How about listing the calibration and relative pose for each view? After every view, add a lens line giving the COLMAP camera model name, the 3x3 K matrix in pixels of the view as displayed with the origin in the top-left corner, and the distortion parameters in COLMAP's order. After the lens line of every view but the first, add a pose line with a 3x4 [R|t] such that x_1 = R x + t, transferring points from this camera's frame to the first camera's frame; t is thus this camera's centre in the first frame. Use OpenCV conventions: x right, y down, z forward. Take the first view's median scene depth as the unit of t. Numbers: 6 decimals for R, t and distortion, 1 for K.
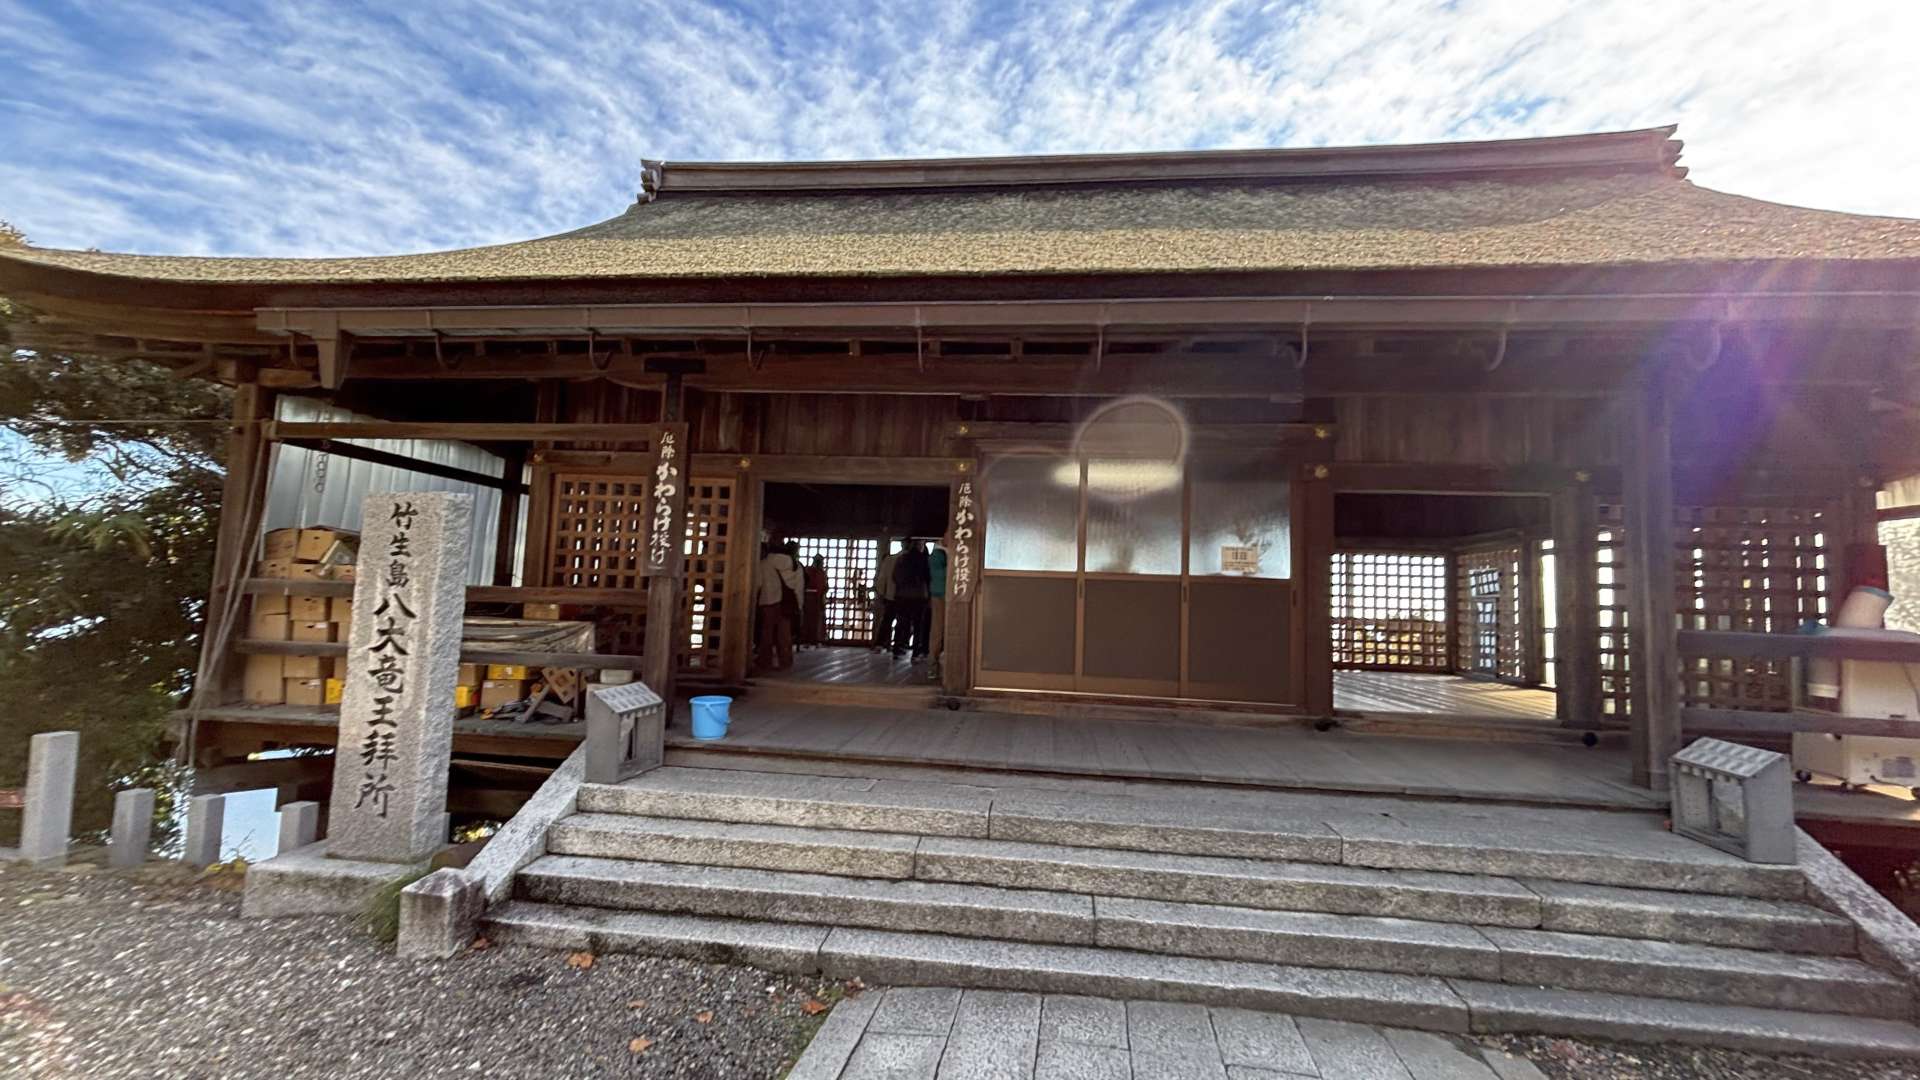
lens RADIAL K [[759.3, 0, 960.9], [0, 759.3, 536.1], [0, 0, 1]] dist [0.007957, 0.001437]
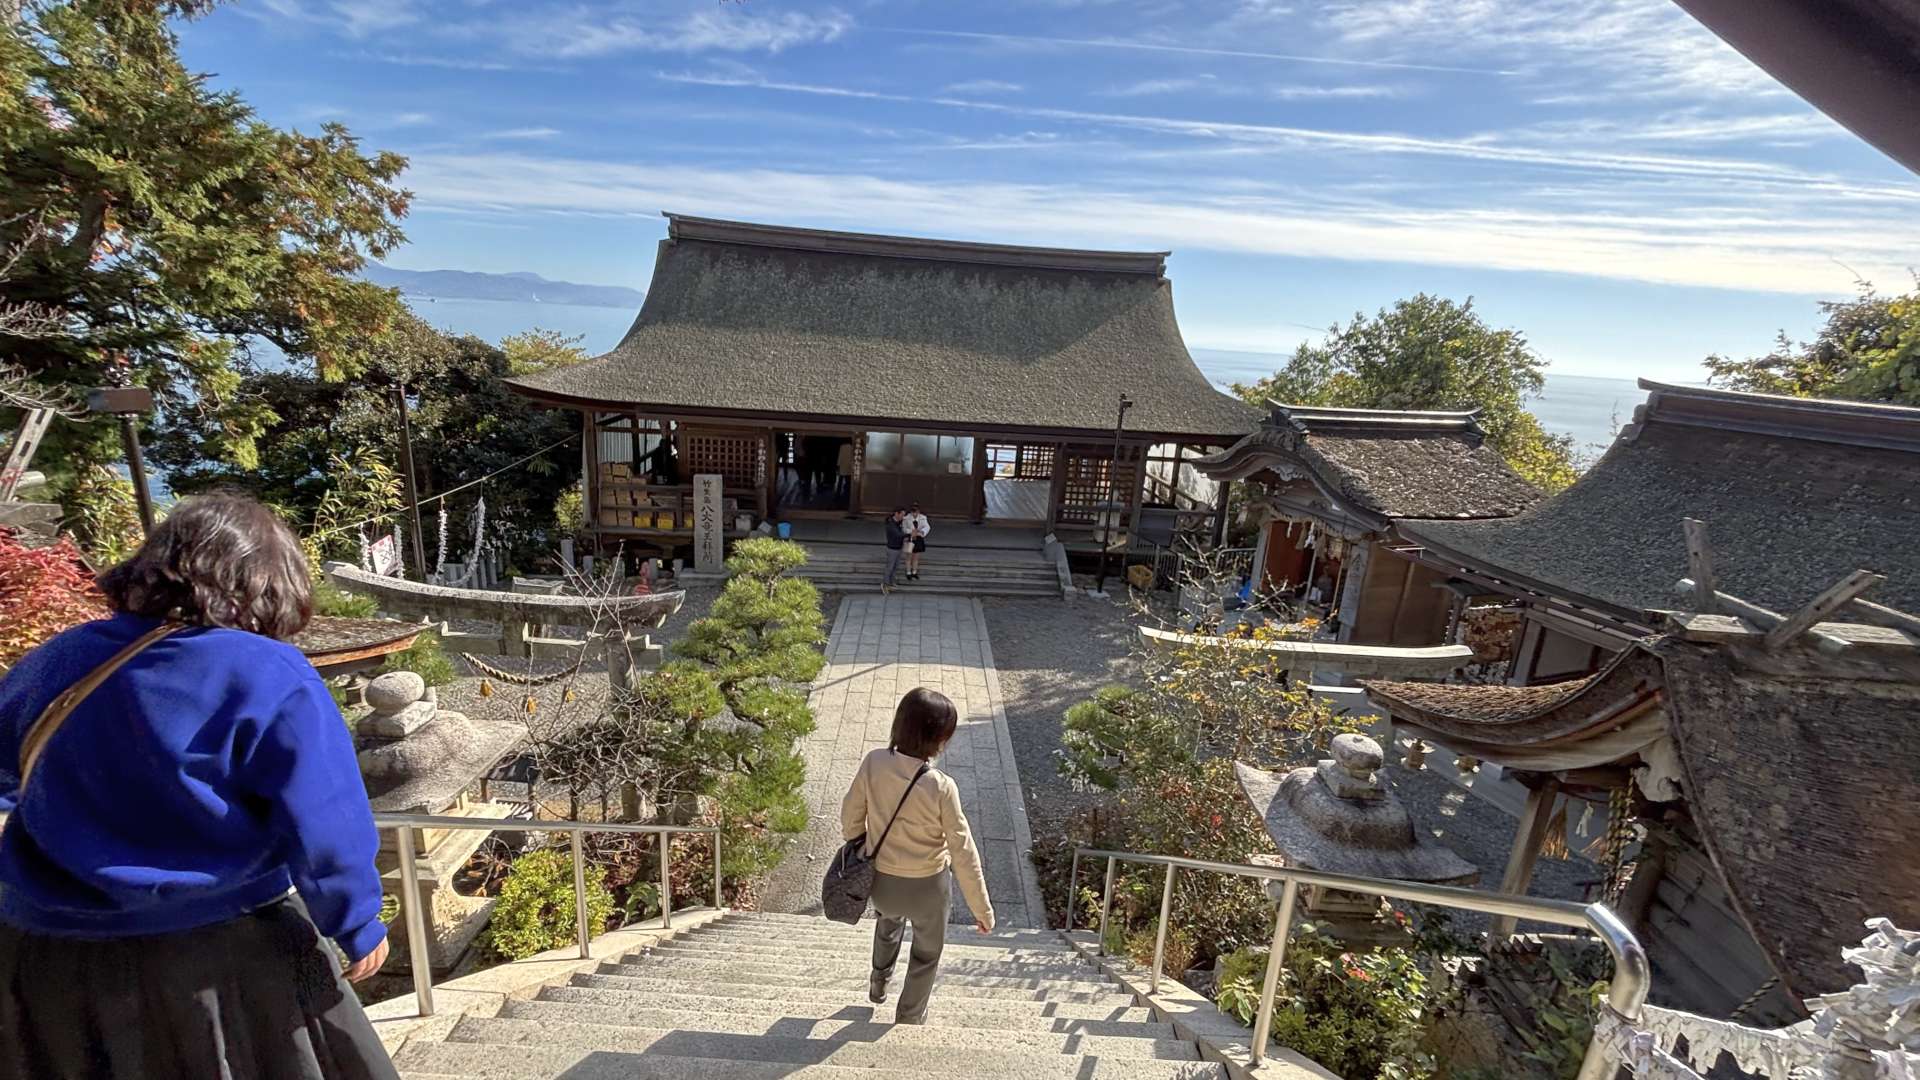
lens RADIAL K [[759.3, 0, 950.6], [0, 759.3, 534.2], [0, 0, 1]] dist [0.007957, 0.001437]
pose [[0.981425, -0.028057, 0.189784, -0.315875], [-0.042462, 0.932946, 0.357505, -1.185150], [-0.187089, -0.358923, 0.914425, -2.668941]]
